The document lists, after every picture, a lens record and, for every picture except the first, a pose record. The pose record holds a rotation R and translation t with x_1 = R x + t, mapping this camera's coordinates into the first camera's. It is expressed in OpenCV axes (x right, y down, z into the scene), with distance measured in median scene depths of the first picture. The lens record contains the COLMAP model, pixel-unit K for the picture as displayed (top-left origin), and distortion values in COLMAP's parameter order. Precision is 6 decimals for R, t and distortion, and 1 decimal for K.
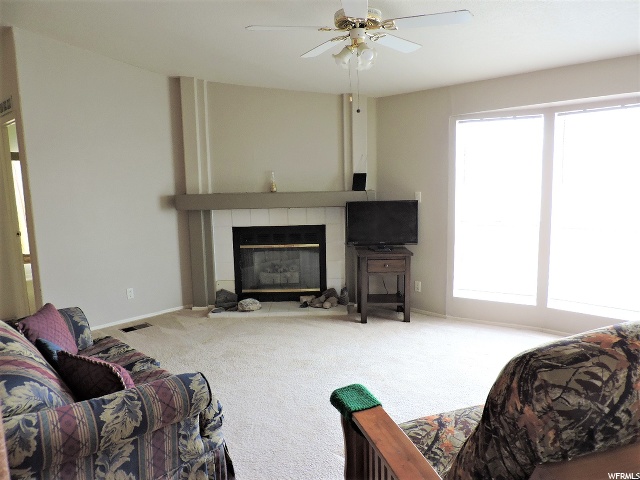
lens RADIAL K [[461.2, 0, 322.1], [0, 461.2, 238.6], [0, 0, 1]] dist [-0.010067, -0.002260]
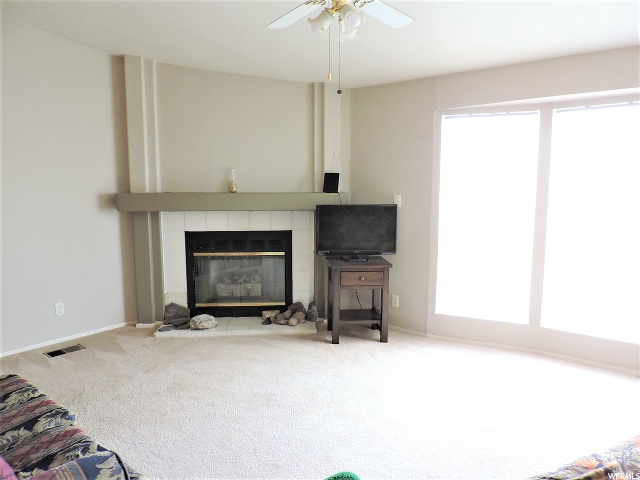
lens RADIAL K [[461.2, 0, 322.1], [0, 461.2, 238.6], [0, 0, 1]] dist [-0.010067, -0.002260]
pose [[0.996653, 0.010947, 0.081015, -0.007817], [-0.010561, 0.999931, -0.005197, -0.011166], [-0.081067, 0.004324, 0.996699, 0.124174]]
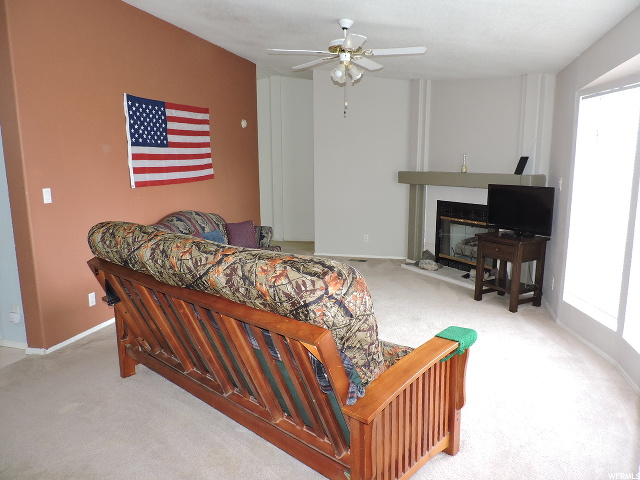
lens RADIAL K [[461.2, 0, 322.1], [0, 461.2, 238.6], [0, 0, 1]] dist [-0.010067, -0.002260]
pose [[0.487314, 0.162716, -0.857933, 0.768465], [-0.120033, 0.985641, 0.118757, -0.036757], [0.864937, 0.045108, 0.499848, 0.157212]]
